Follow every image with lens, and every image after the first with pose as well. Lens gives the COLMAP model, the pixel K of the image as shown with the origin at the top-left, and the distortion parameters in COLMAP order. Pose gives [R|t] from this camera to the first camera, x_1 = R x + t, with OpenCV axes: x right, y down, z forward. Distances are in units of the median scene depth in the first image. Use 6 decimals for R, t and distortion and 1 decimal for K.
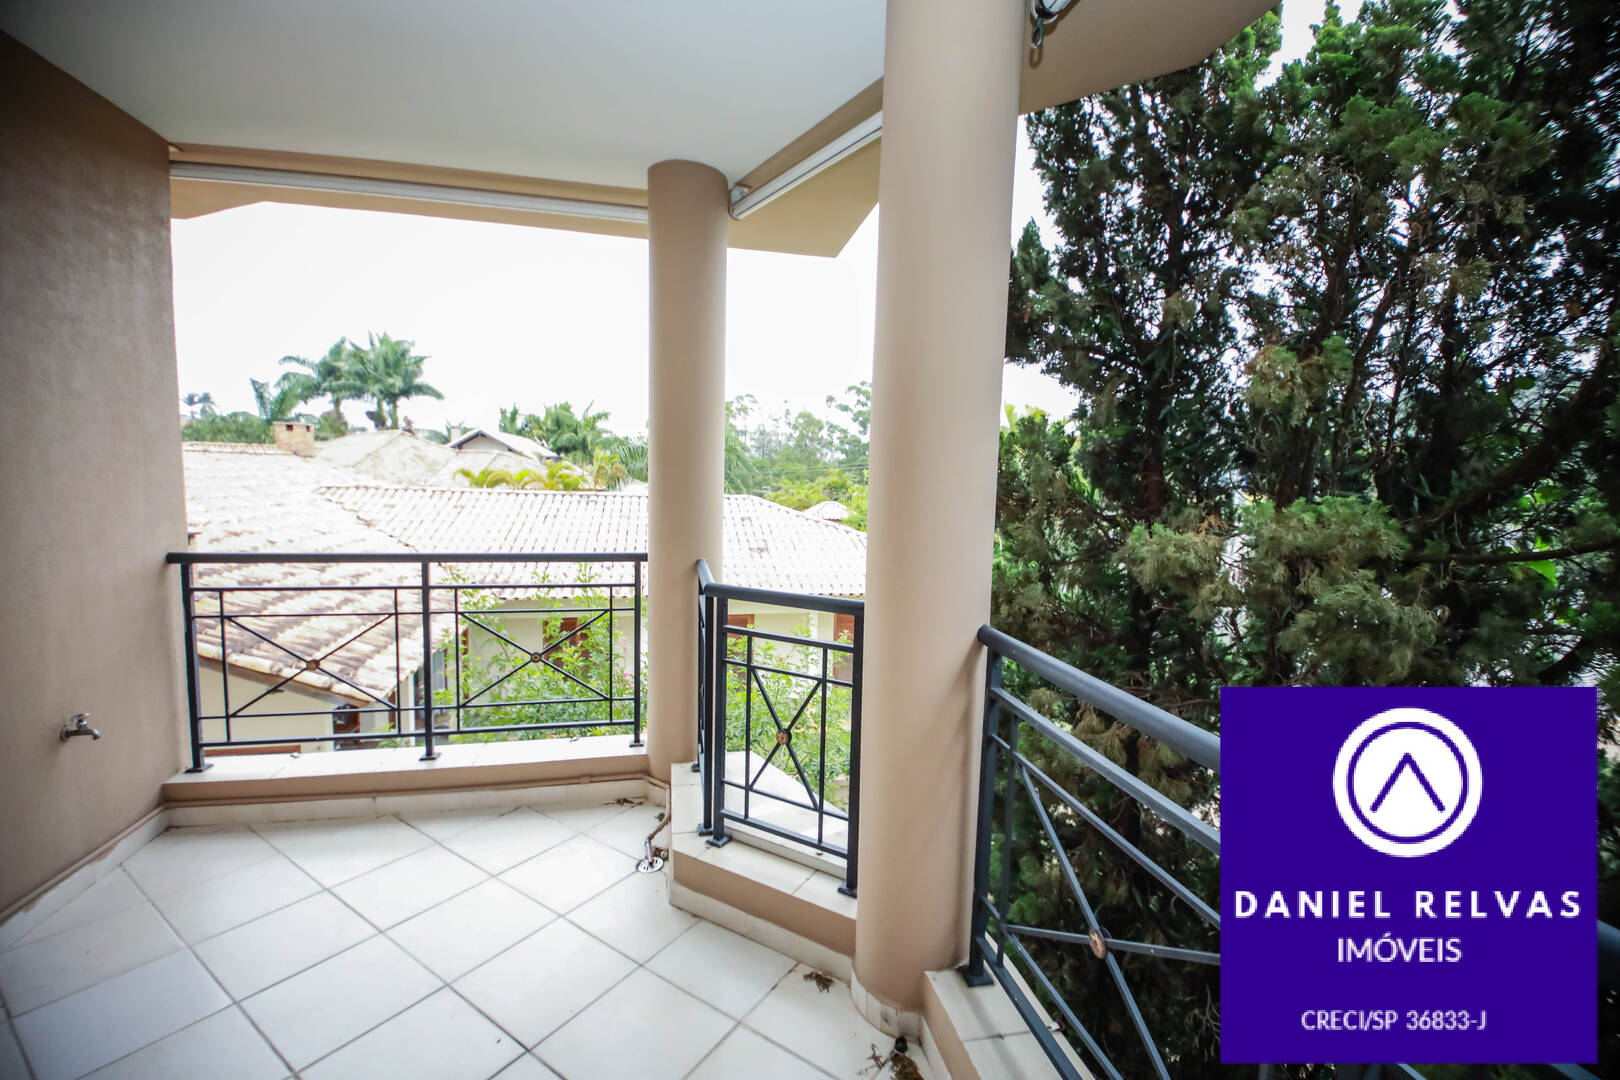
lens RADIAL K [[707.5, 0, 809.2], [0, 707.5, 548.1], [0, 0, 1]] dist [0.039679, -0.028138]
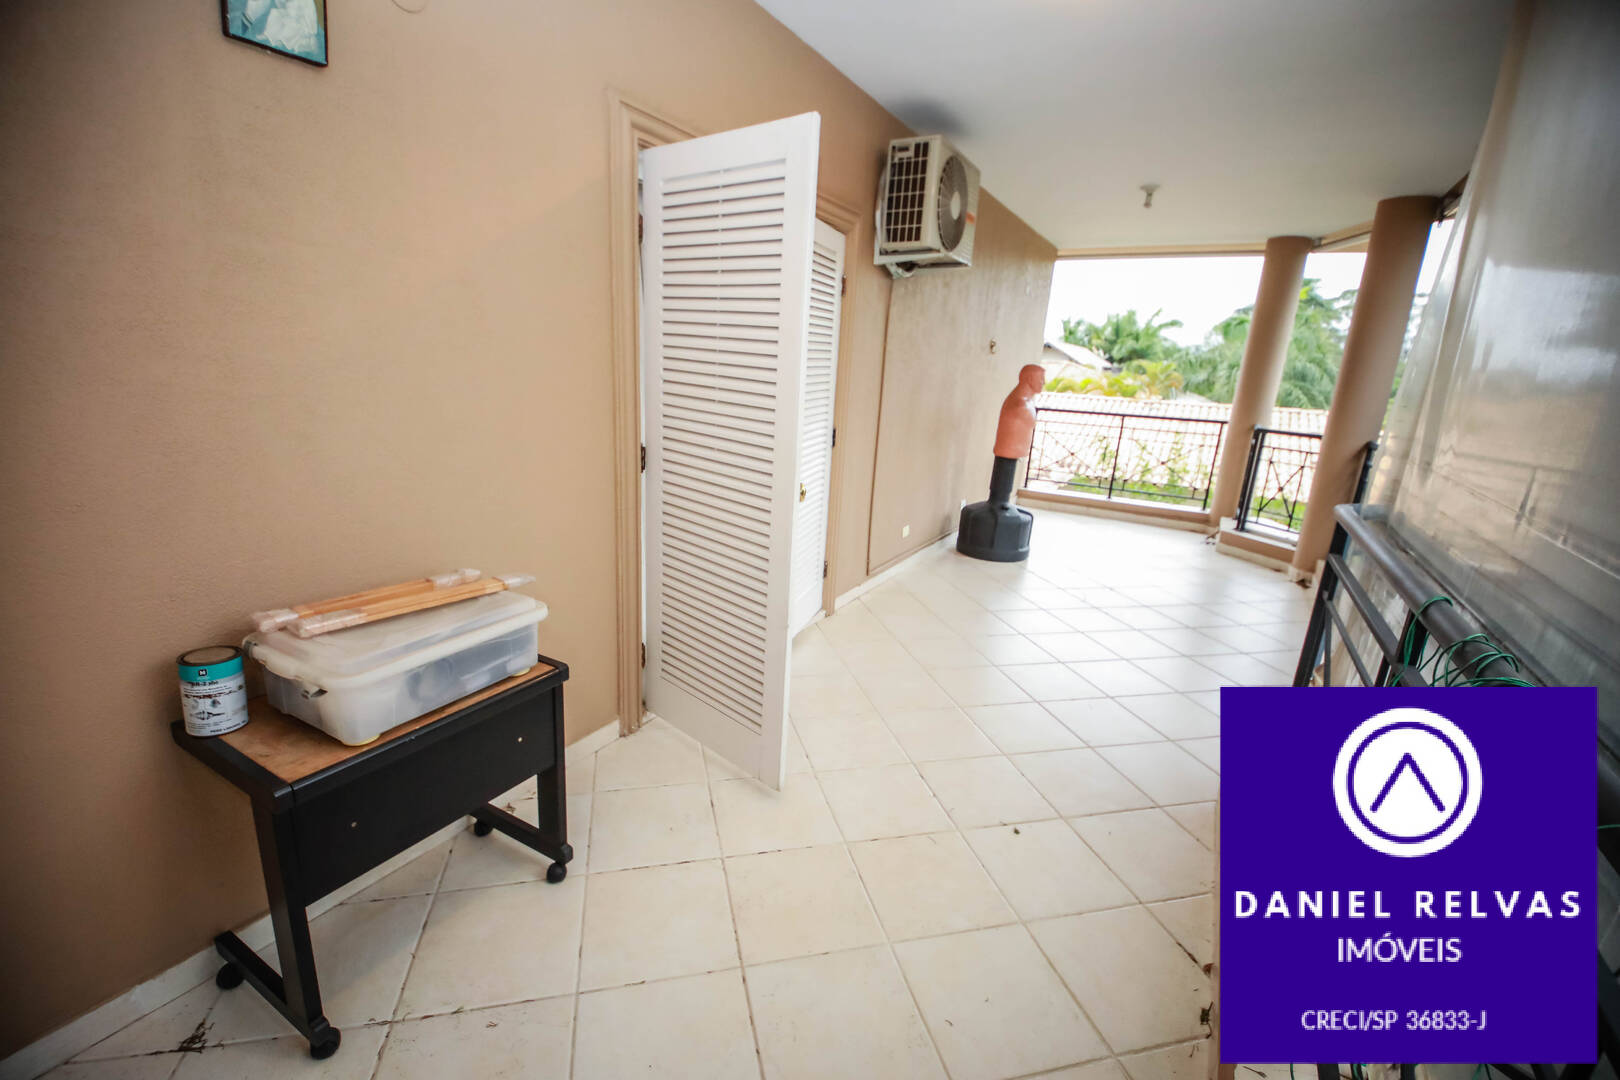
lens RADIAL K [[698.2, 0, 804.7], [0, 698.2, 544.4], [0, 0, 1]] dist [0.043582, -0.033114]
pose [[0.746439, 0.186417, -0.638809, 0.044544], [-0.107640, 0.981142, 0.160541, 0.030573], [0.656690, -0.051073, 0.752429, -0.261298]]
